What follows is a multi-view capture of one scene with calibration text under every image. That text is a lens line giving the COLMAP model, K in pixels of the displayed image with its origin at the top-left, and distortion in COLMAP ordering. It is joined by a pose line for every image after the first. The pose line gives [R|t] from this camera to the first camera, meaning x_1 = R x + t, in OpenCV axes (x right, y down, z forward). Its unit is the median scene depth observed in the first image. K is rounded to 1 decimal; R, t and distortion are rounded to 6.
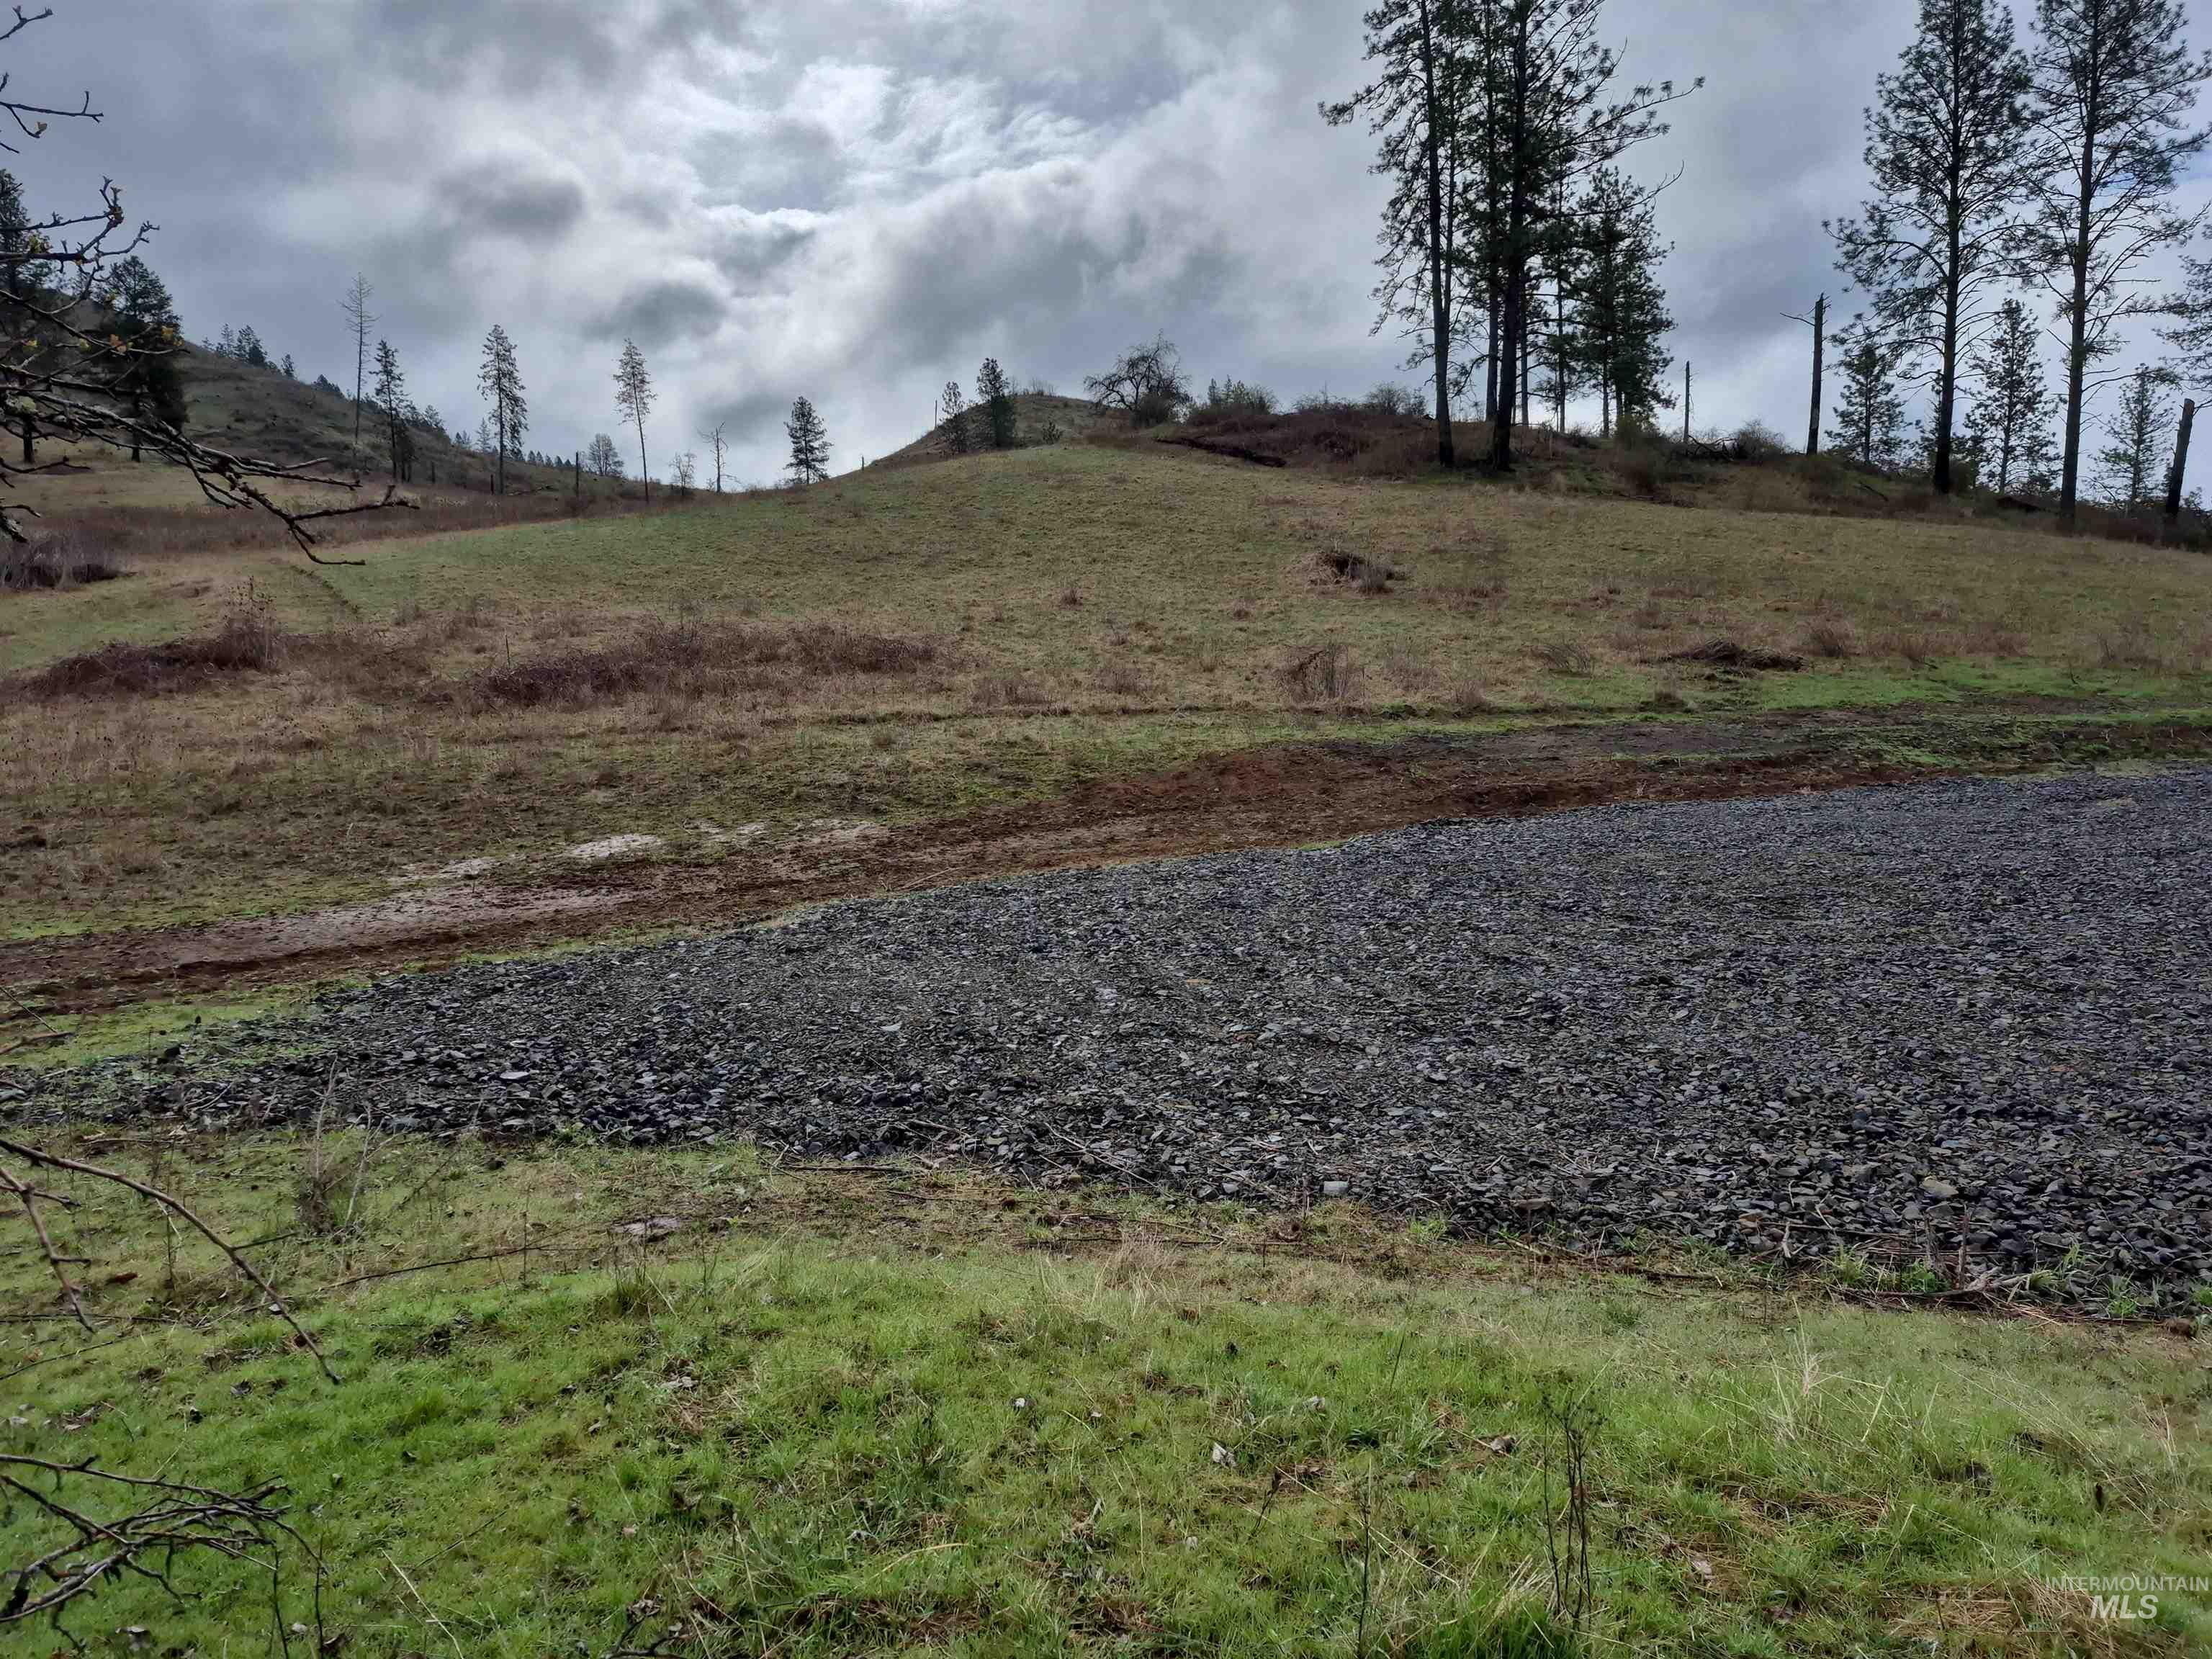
lens RADIAL K [[1510.4, 0, 1109.8], [0, 1510.4, 821.6], [0, 0, 1]] dist [0.084065, -0.085726]
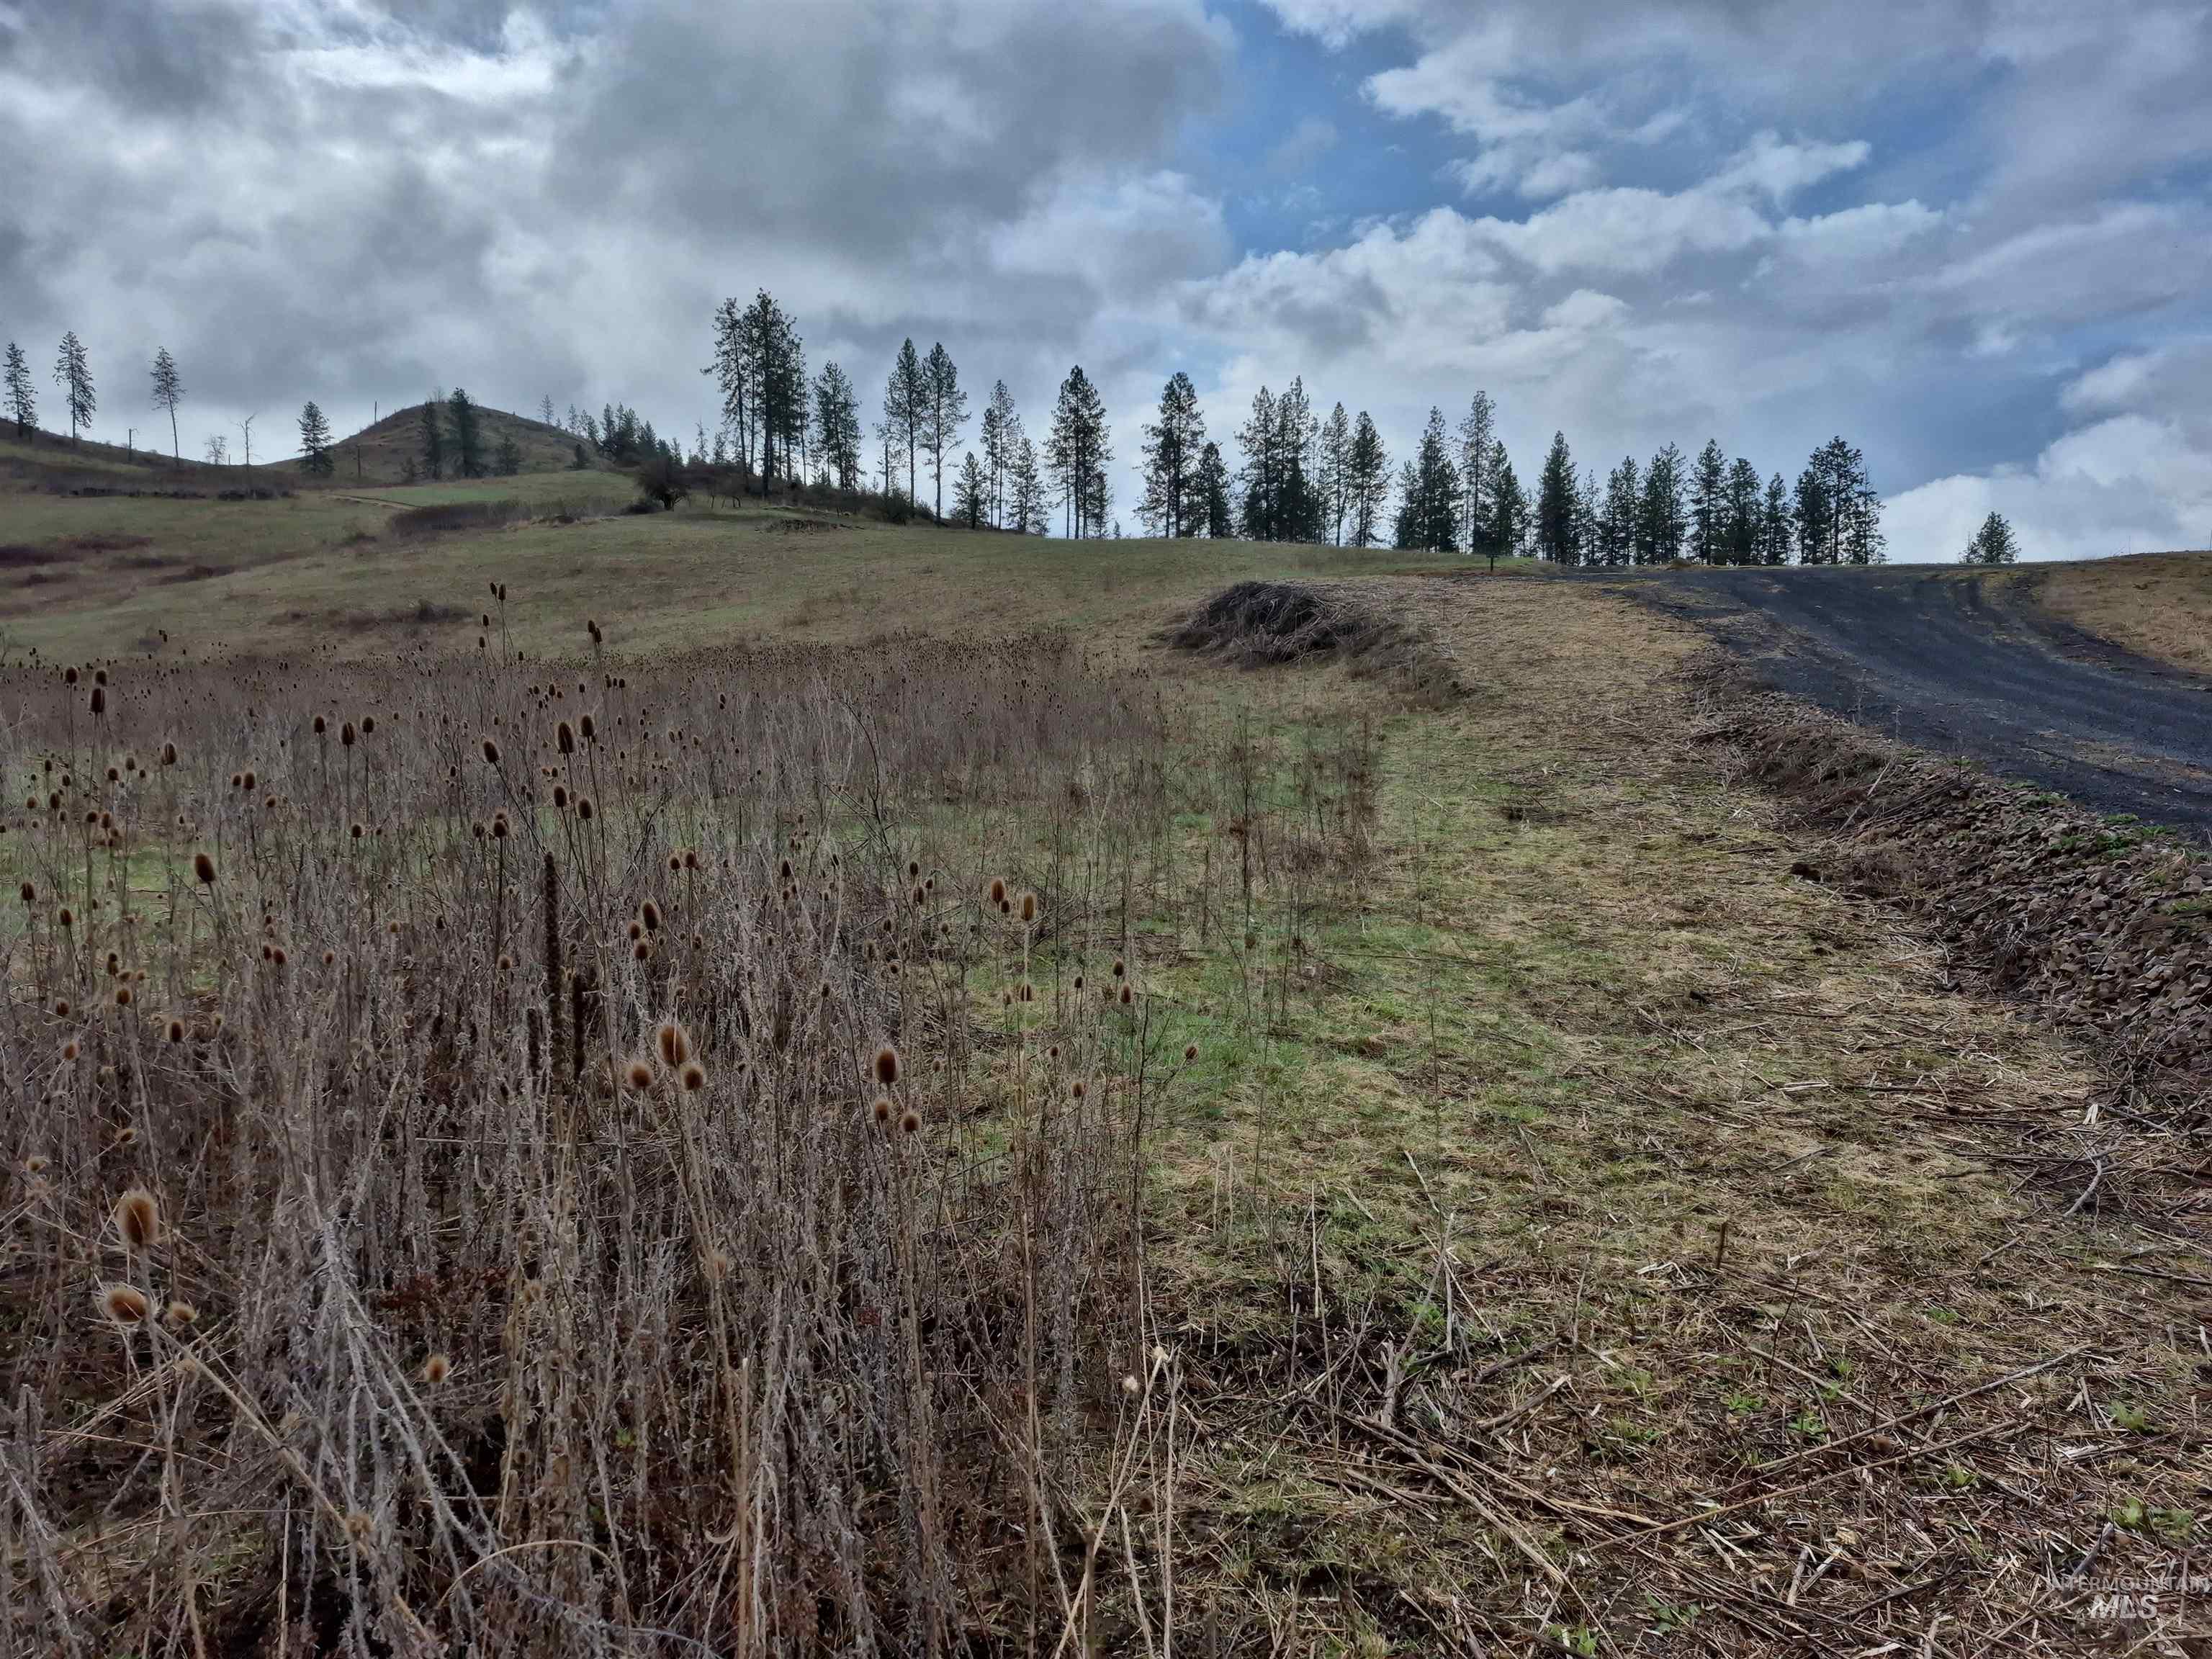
lens RADIAL K [[1510.4, 0, 1099.8], [0, 1510.4, 852.1], [0, 0, 1]] dist [0.084065, -0.085726]
pose [[0.924533, -0.018453, 0.380655, -0.085332], [0.014907, 0.999814, 0.012261, 0.130133], [-0.380810, -0.005661, 0.924636, -0.595677]]
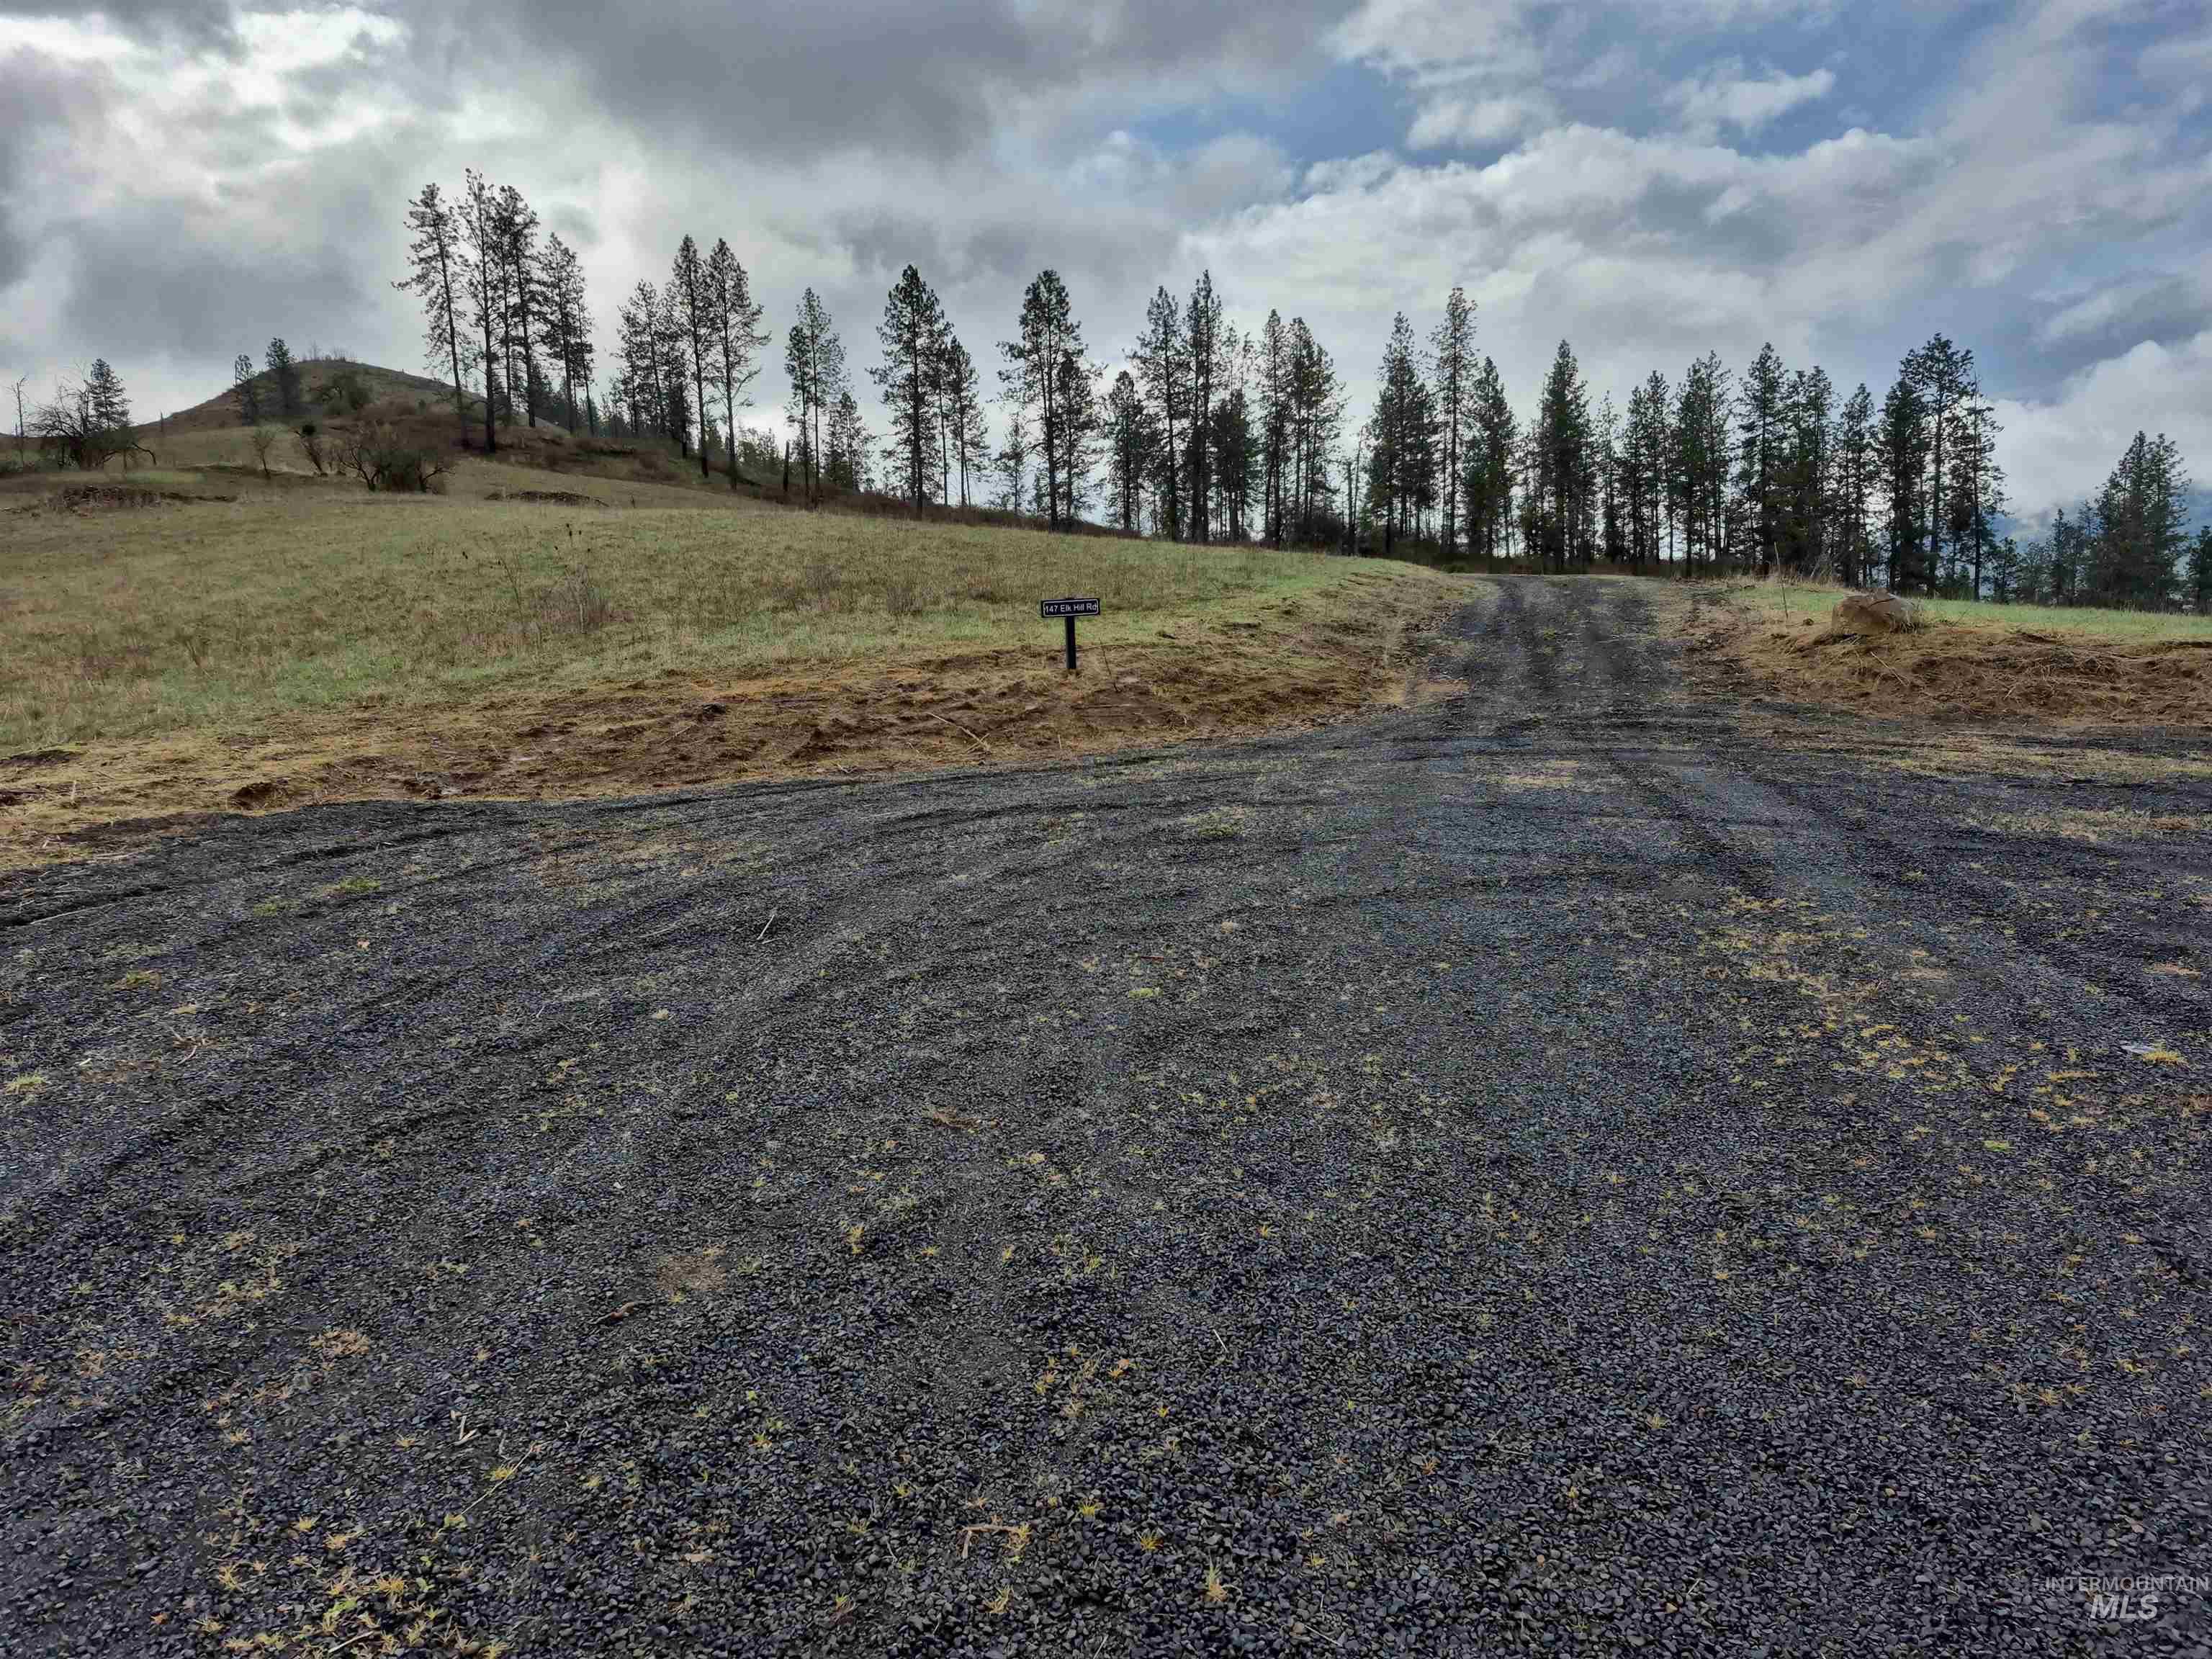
lens RADIAL K [[1510.4, 0, 1102.8], [0, 1510.4, 847.4], [0, 0, 1]] dist [0.084065, -0.085726]
pose [[0.929887, -0.049965, 0.364436, 0.069287], [0.038721, 0.998523, 0.038100, 0.087317], [-0.365801, -0.021318, 0.930449, -0.420713]]
